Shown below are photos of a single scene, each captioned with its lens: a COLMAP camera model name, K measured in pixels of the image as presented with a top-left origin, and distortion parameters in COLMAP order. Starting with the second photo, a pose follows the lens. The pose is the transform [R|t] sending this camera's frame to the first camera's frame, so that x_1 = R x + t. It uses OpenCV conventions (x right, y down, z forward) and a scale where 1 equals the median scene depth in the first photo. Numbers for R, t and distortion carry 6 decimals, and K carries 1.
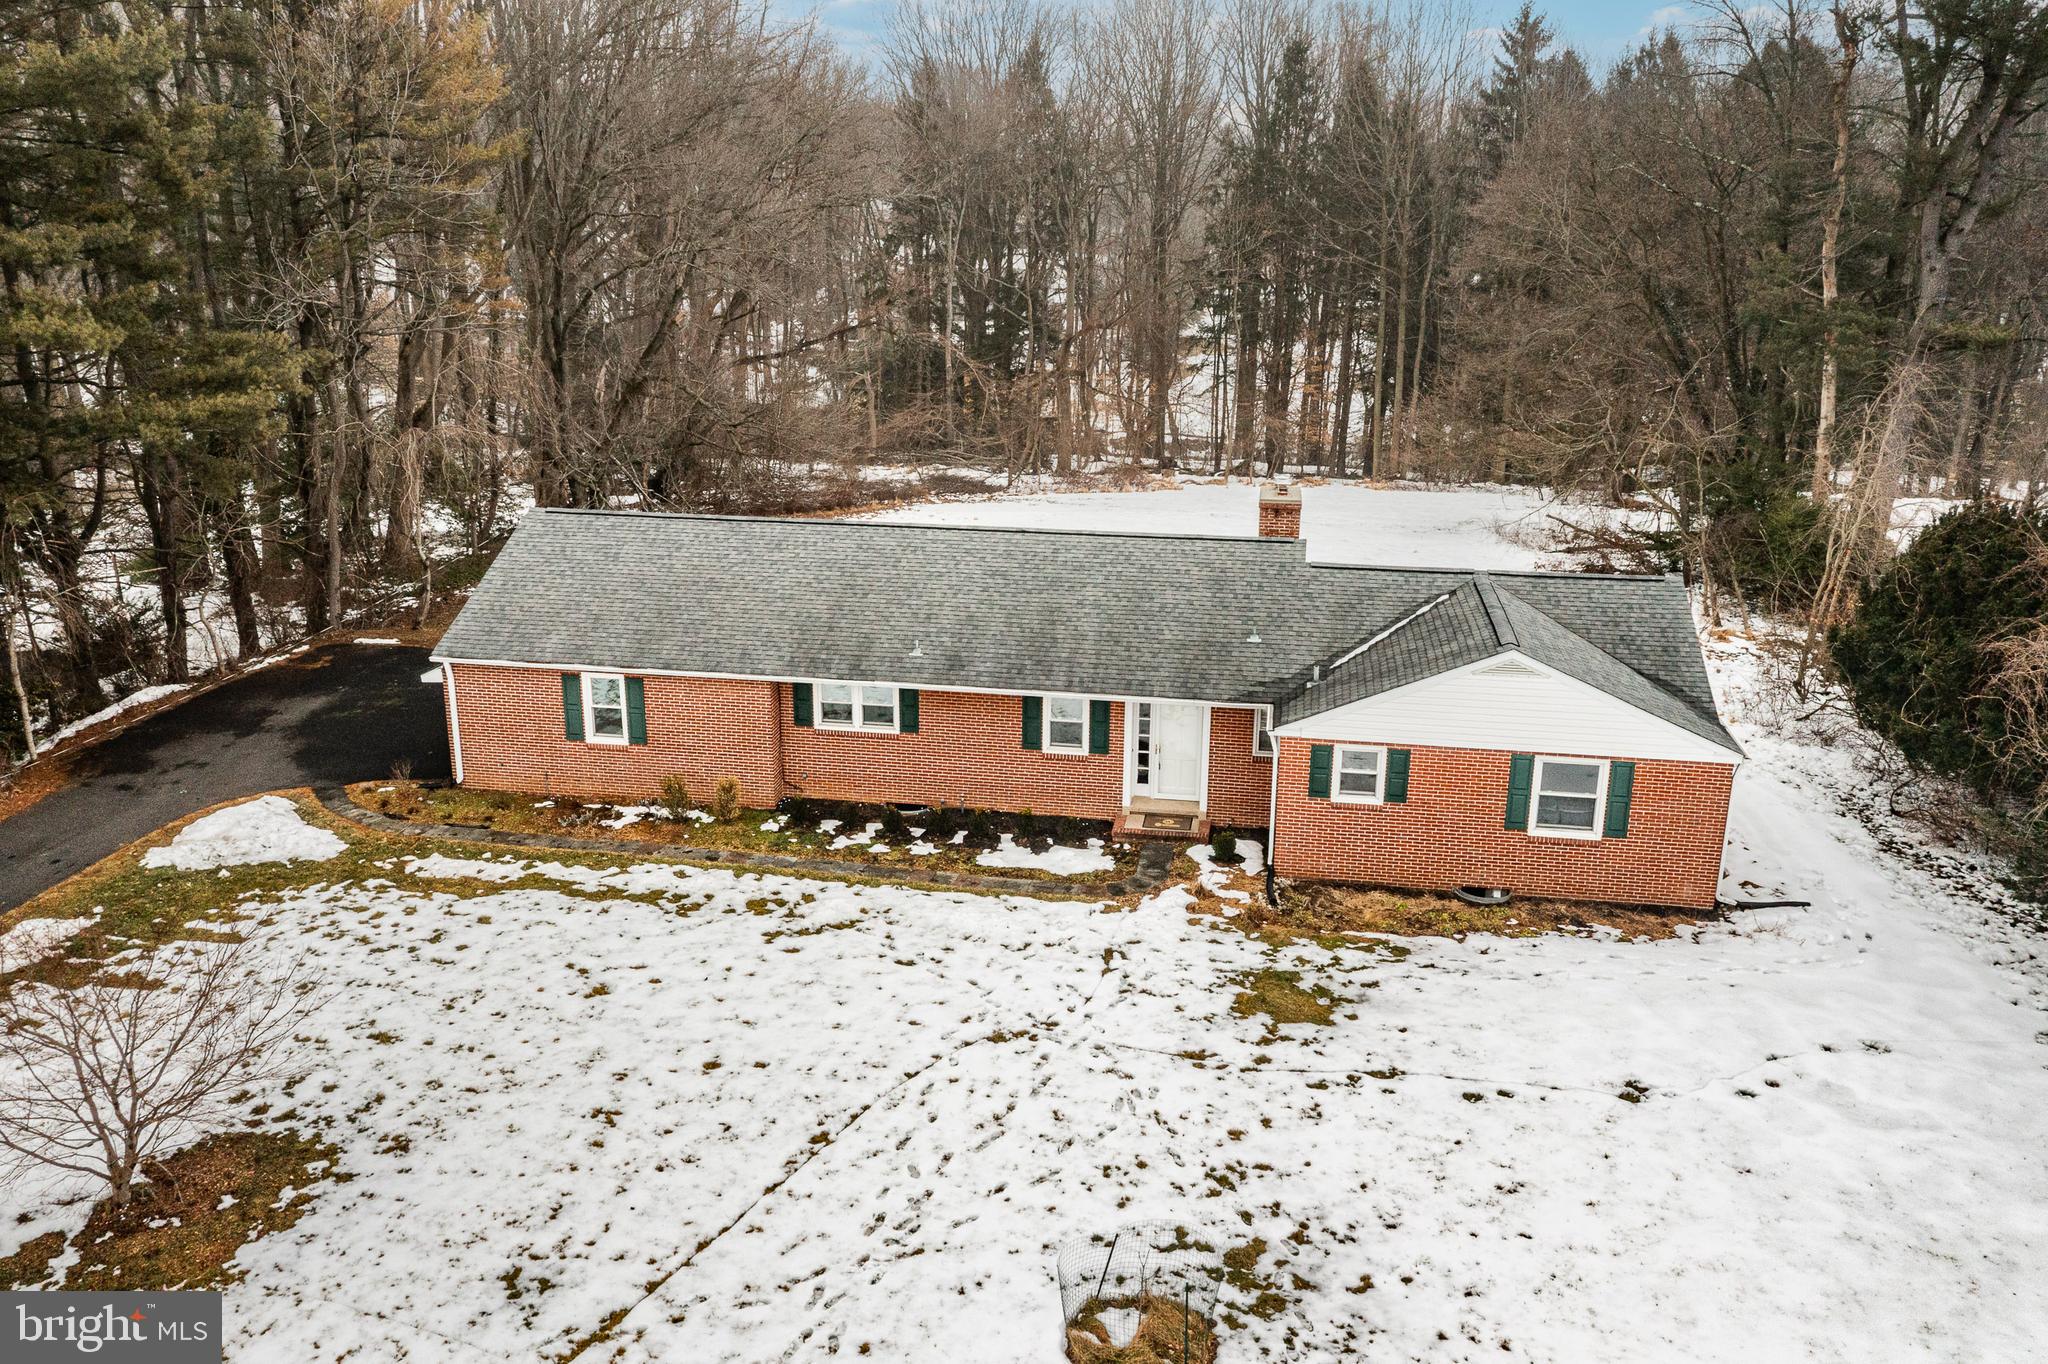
lens RADIAL K [[1633.1, 0, 1018.0], [0, 1633.1, 673.3], [0, 0, 1]] dist [-0.011498, -0.001867]
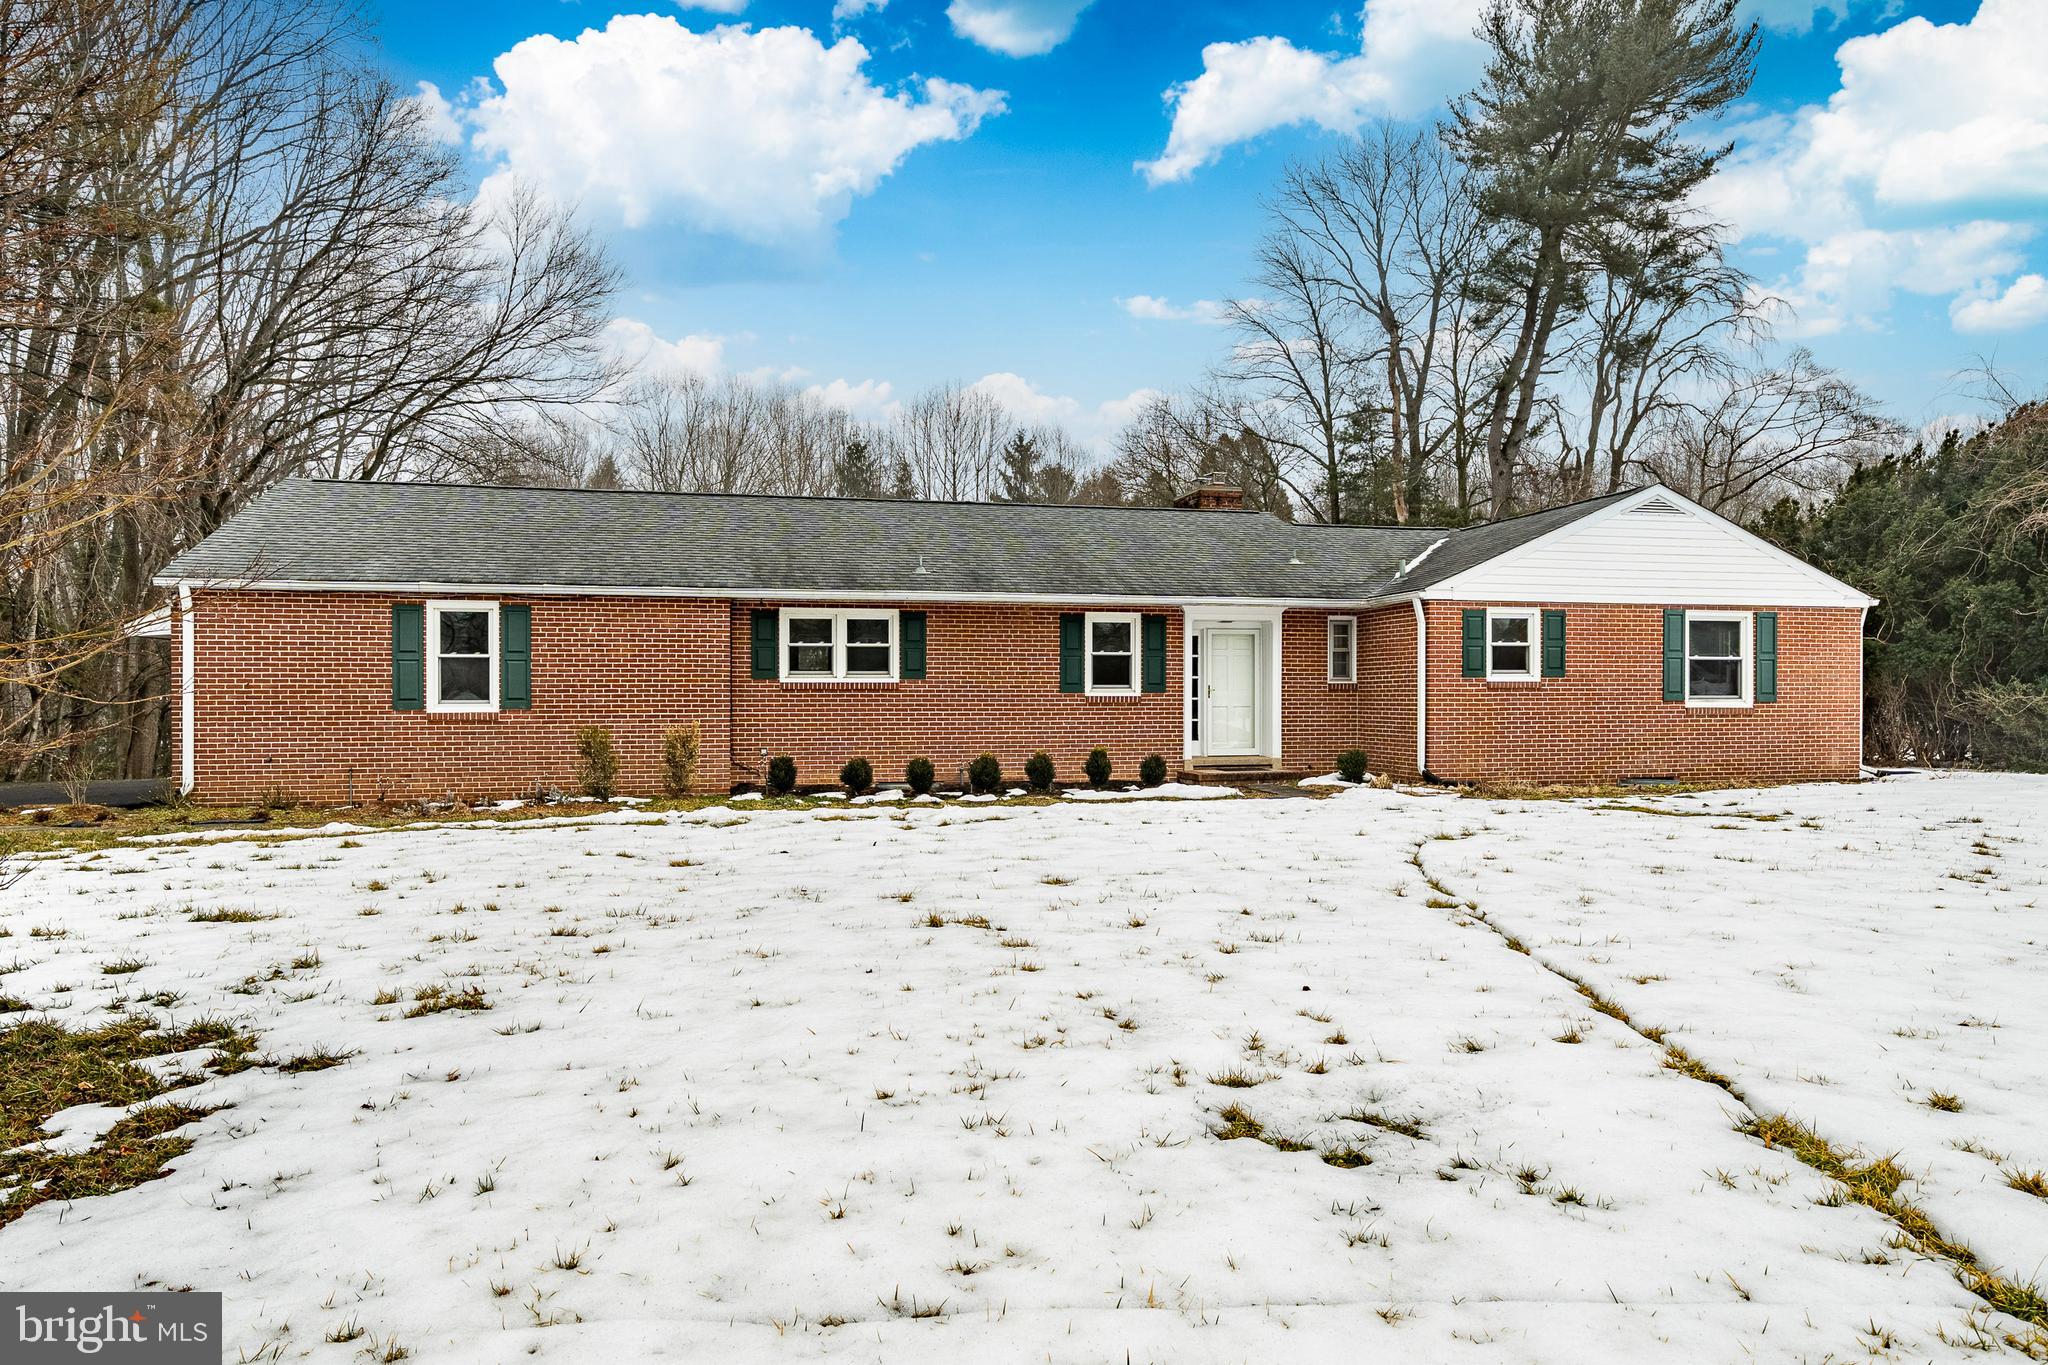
lens RADIAL K [[1265.1, 0, 1023.3], [0, 1265.1, 688.1], [0, 0, 1]] dist [-0.001669, -0.002452]
pose [[0.922878, -0.007917, 0.385012, -0.269734], [0.122421, 0.953955, -0.273829, 0.227376], [-0.365117, 0.299844, 0.881353, 0.521825]]
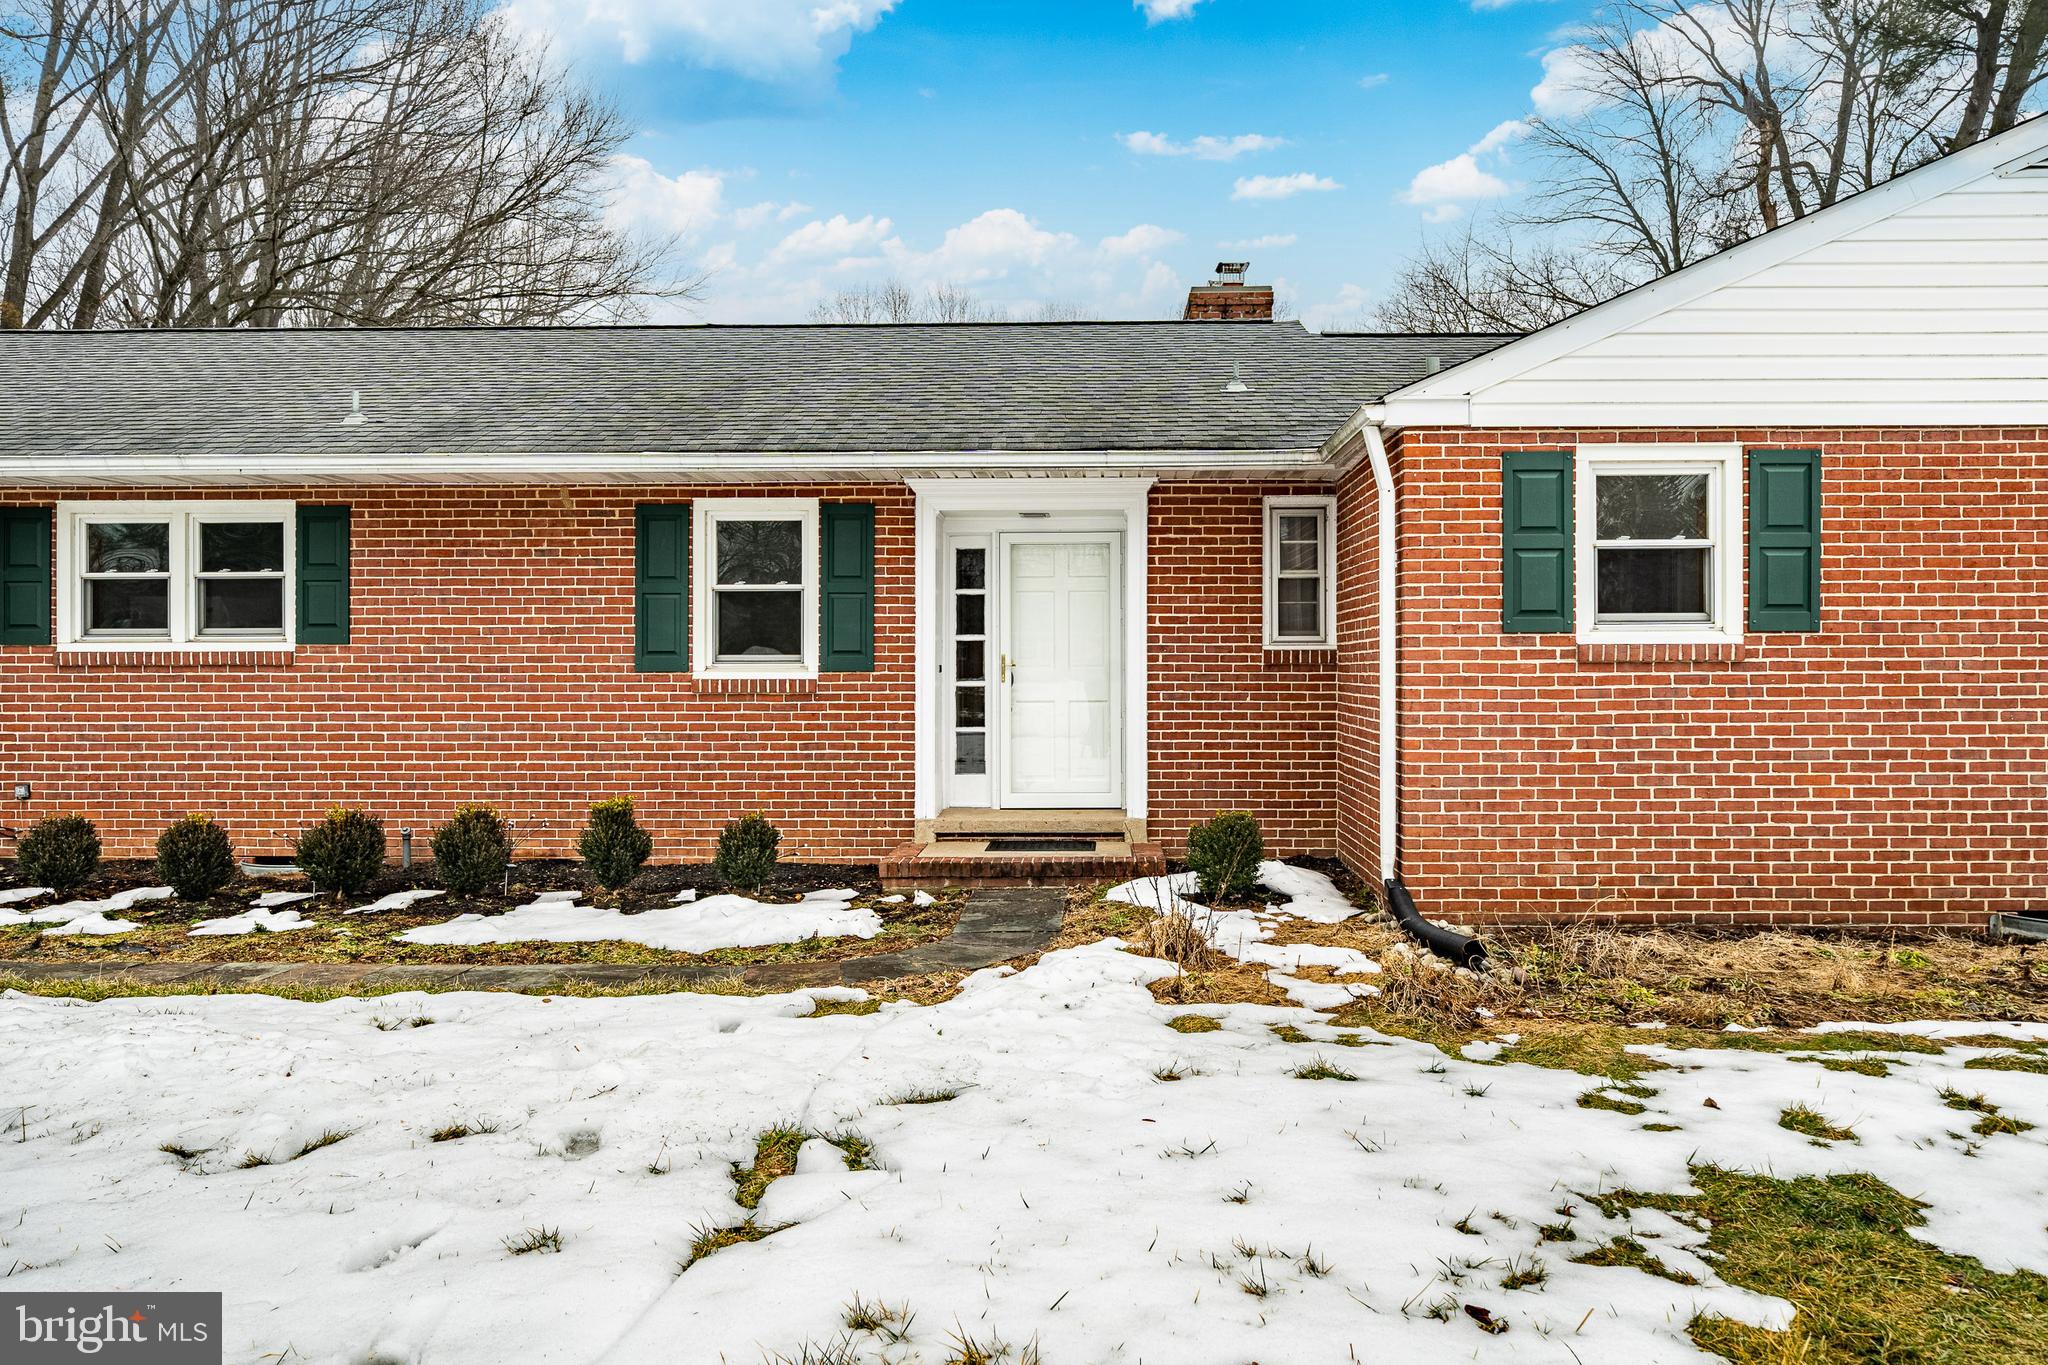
lens RADIAL K [[1365.2, 0, 1066.6], [0, 1365.2, 654.2], [0, 0, 1]] dist [-0.005440, 0.002140]
pose [[0.990344, -0.009586, 0.138303, 0.060956], [0.050771, 0.953378, -0.297478, 0.151415], [-0.129003, 0.301627, 0.944658, 0.768309]]
